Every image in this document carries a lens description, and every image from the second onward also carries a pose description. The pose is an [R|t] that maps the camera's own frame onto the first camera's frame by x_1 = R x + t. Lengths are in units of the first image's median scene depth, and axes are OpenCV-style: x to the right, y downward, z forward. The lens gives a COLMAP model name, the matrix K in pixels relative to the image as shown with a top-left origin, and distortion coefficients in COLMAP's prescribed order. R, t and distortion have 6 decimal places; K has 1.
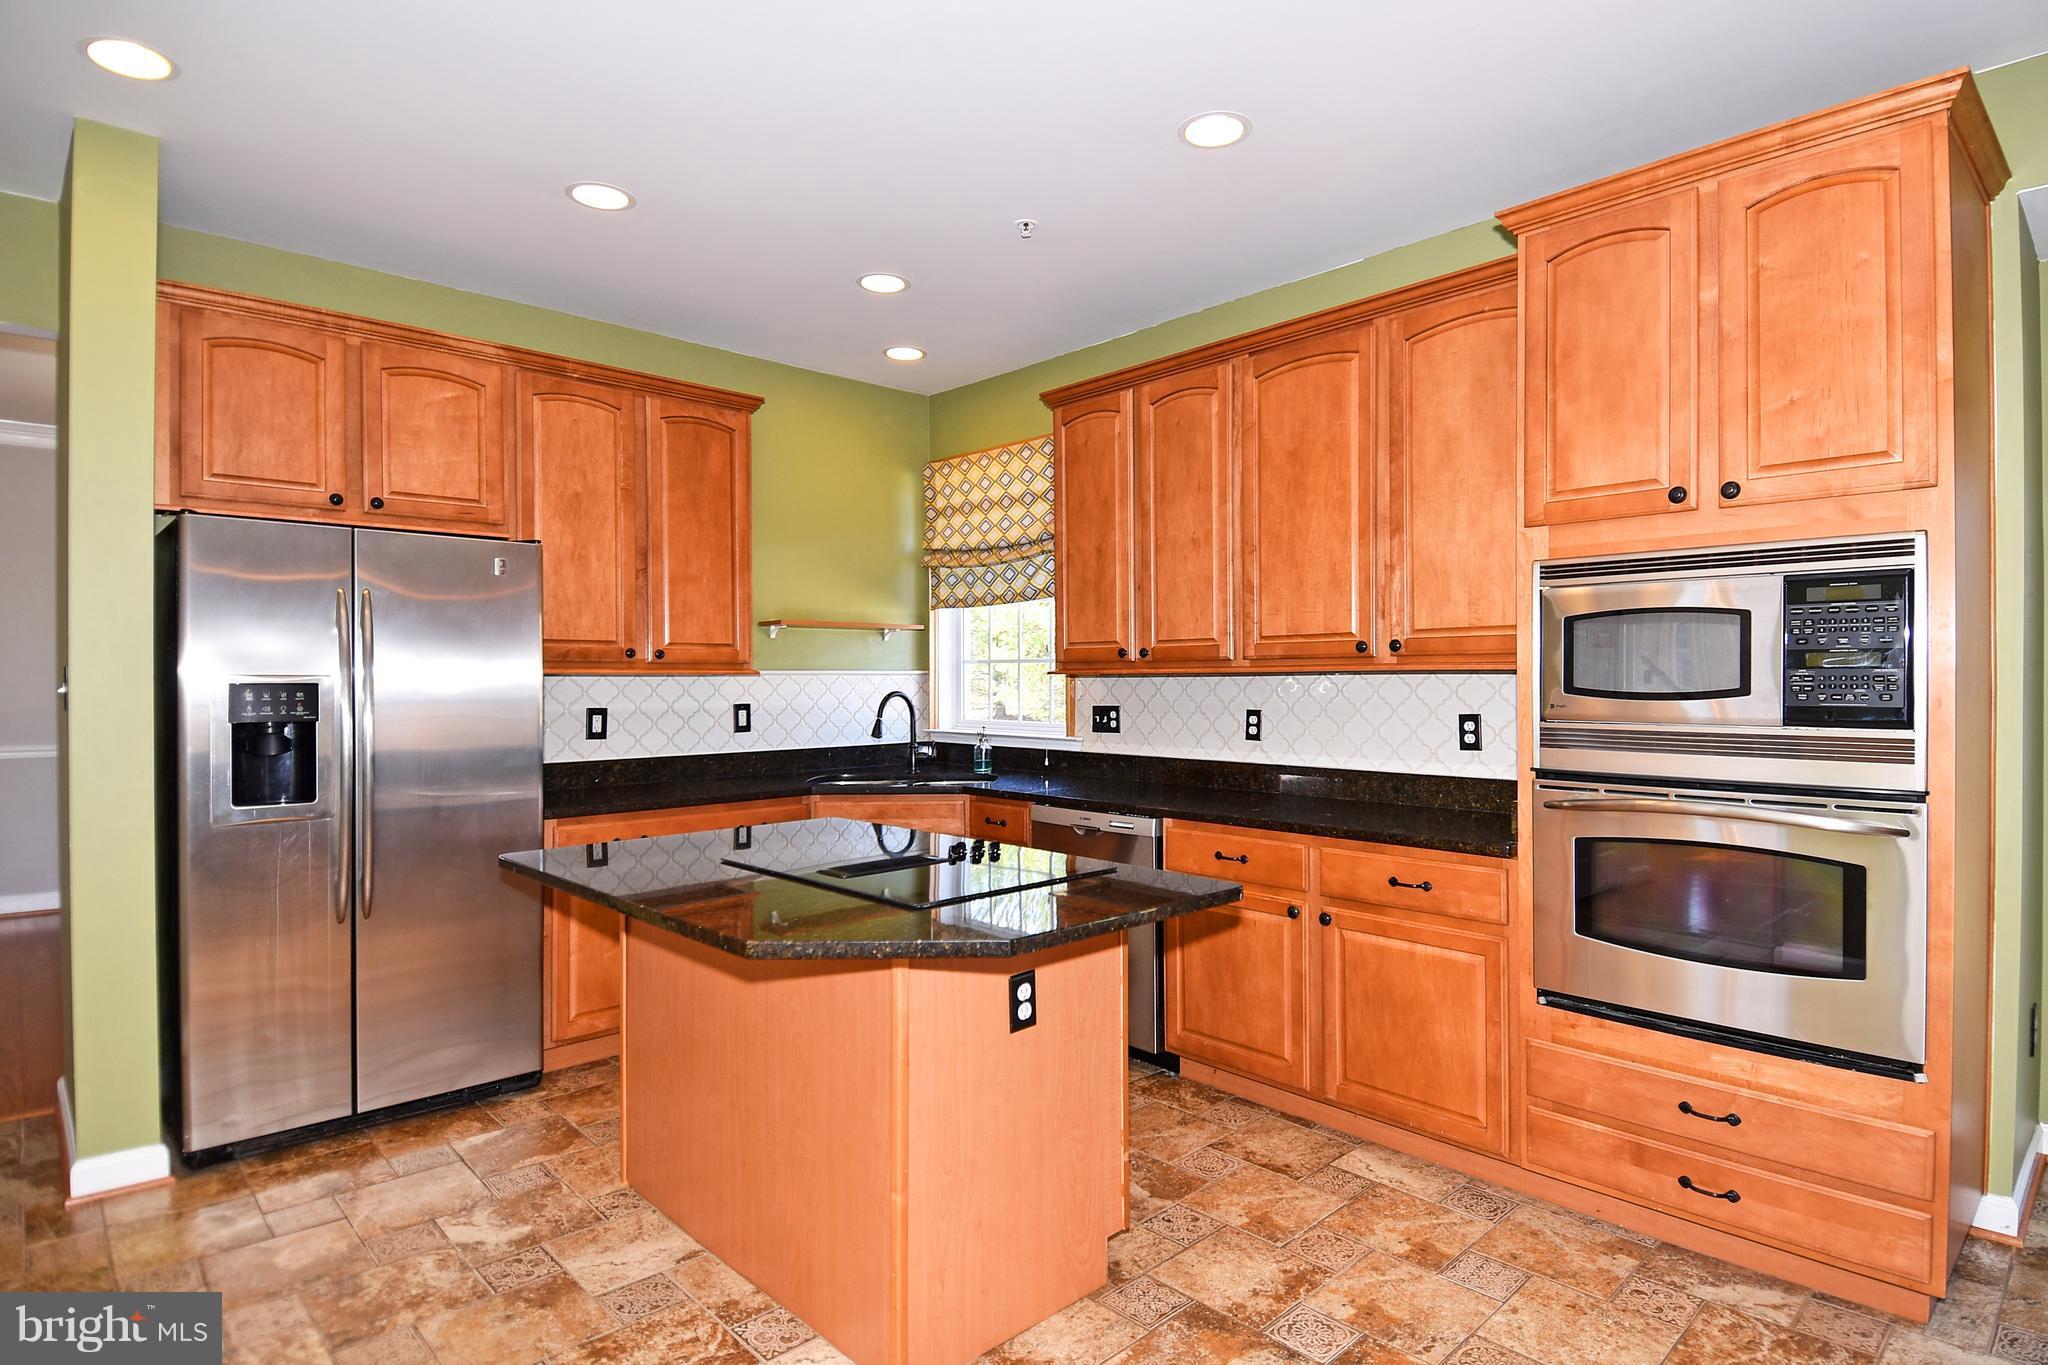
lens RADIAL K [[1006.6, 0, 1024.0], [0, 1006.6, 682.5], [0, 0, 1]] dist [0.055461, -0.048543]
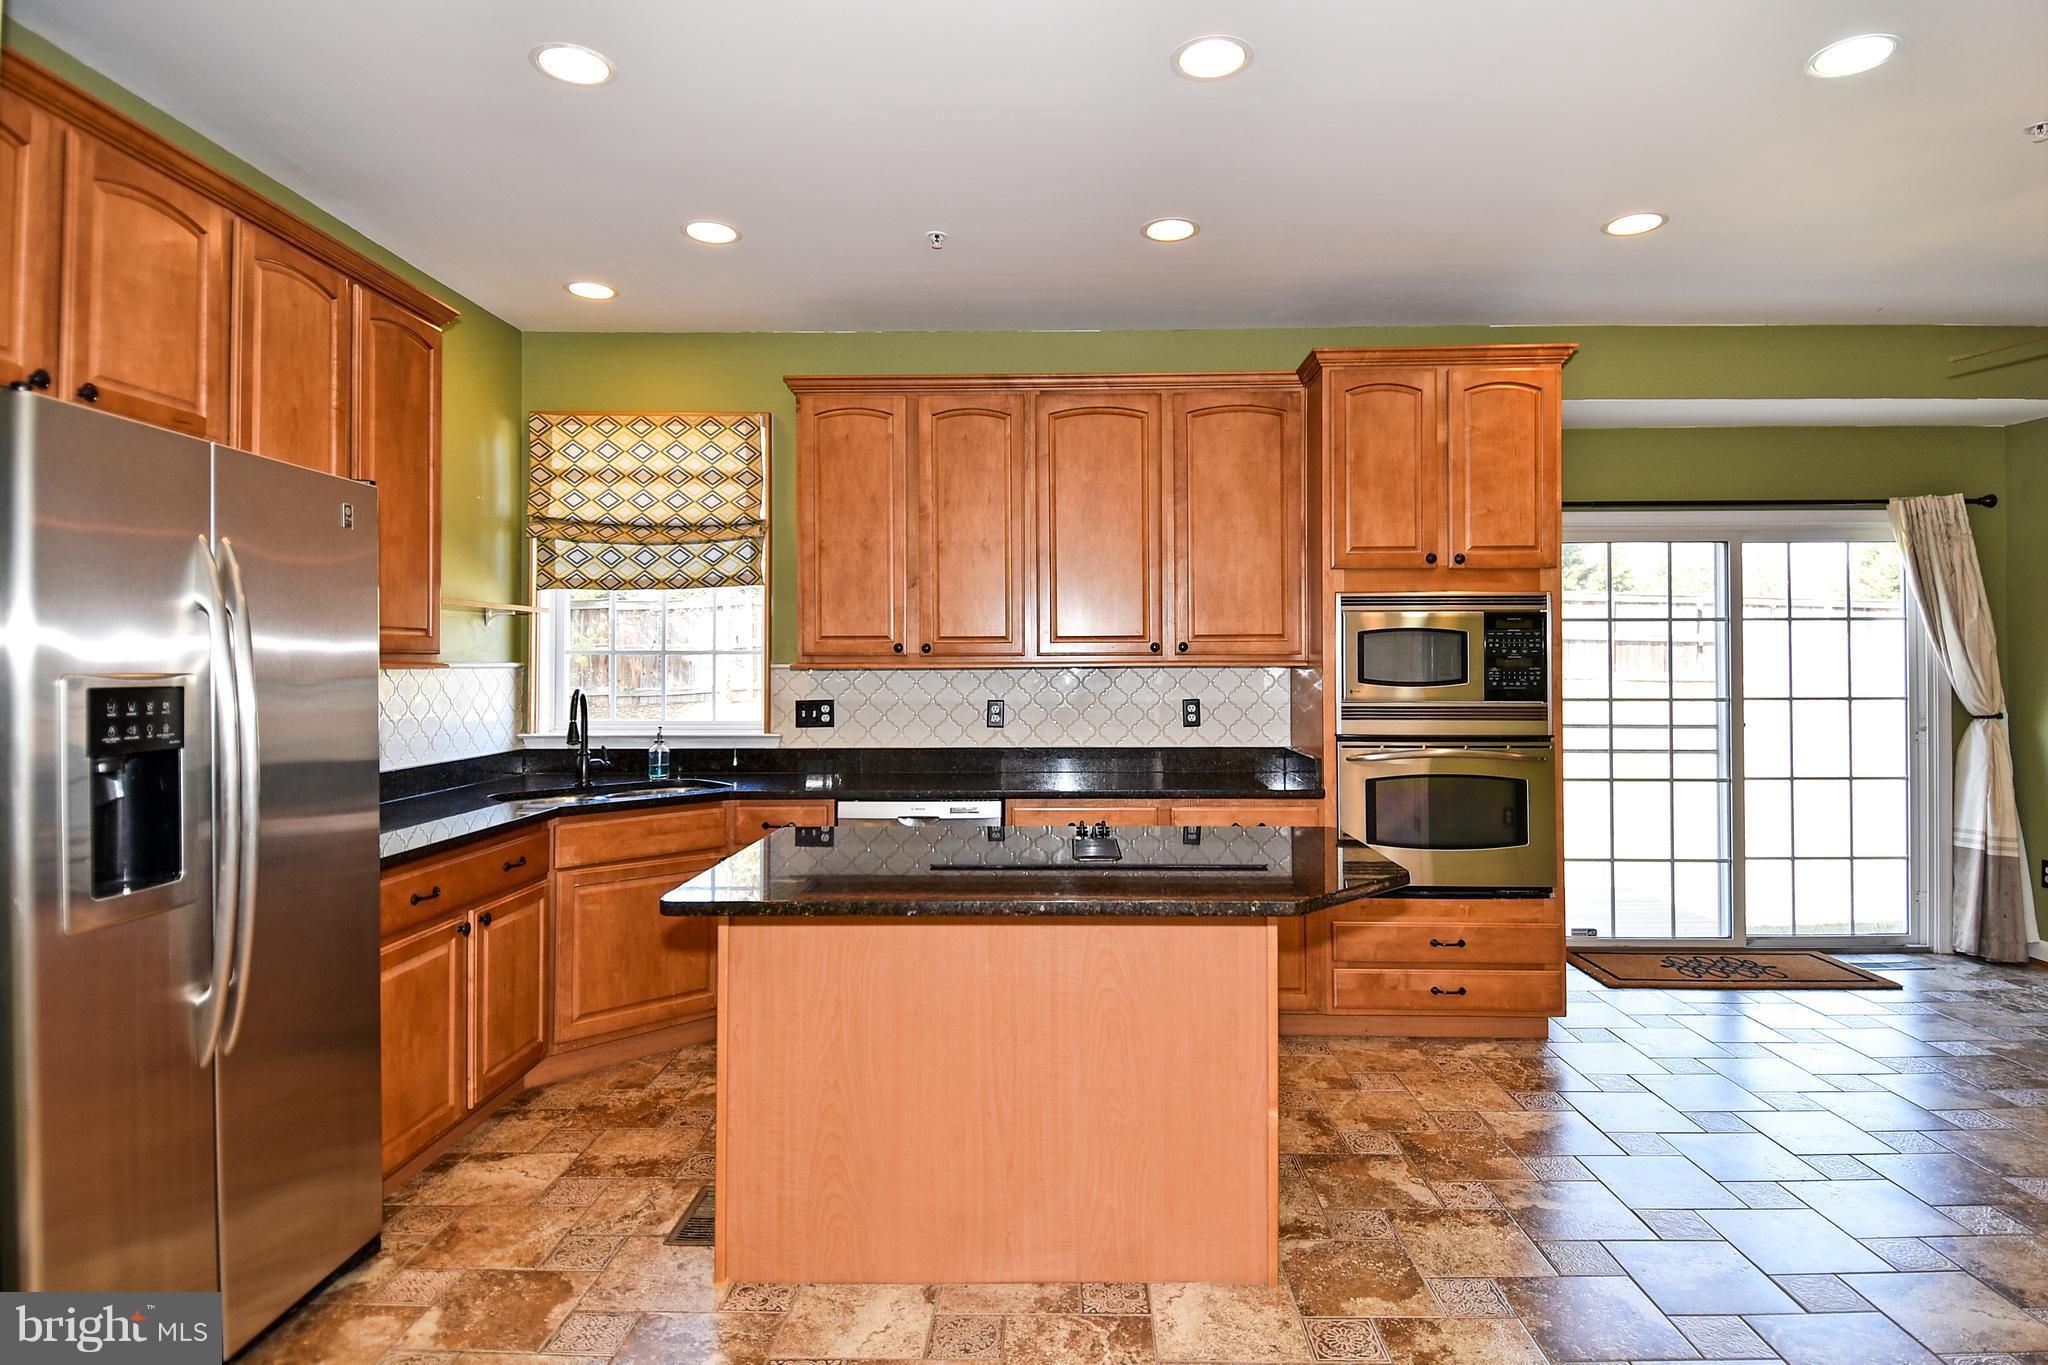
lens RADIAL K [[1033.4, 0, 1032.5], [0, 1033.4, 653.6], [0, 0, 1]] dist [0.056024, -0.054689]
pose [[0.732818, 0.012298, 0.680313, -0.509194], [0.002487, 0.999782, -0.020752, -0.000756], [-0.680420, 0.016899, 0.732628, 0.127218]]
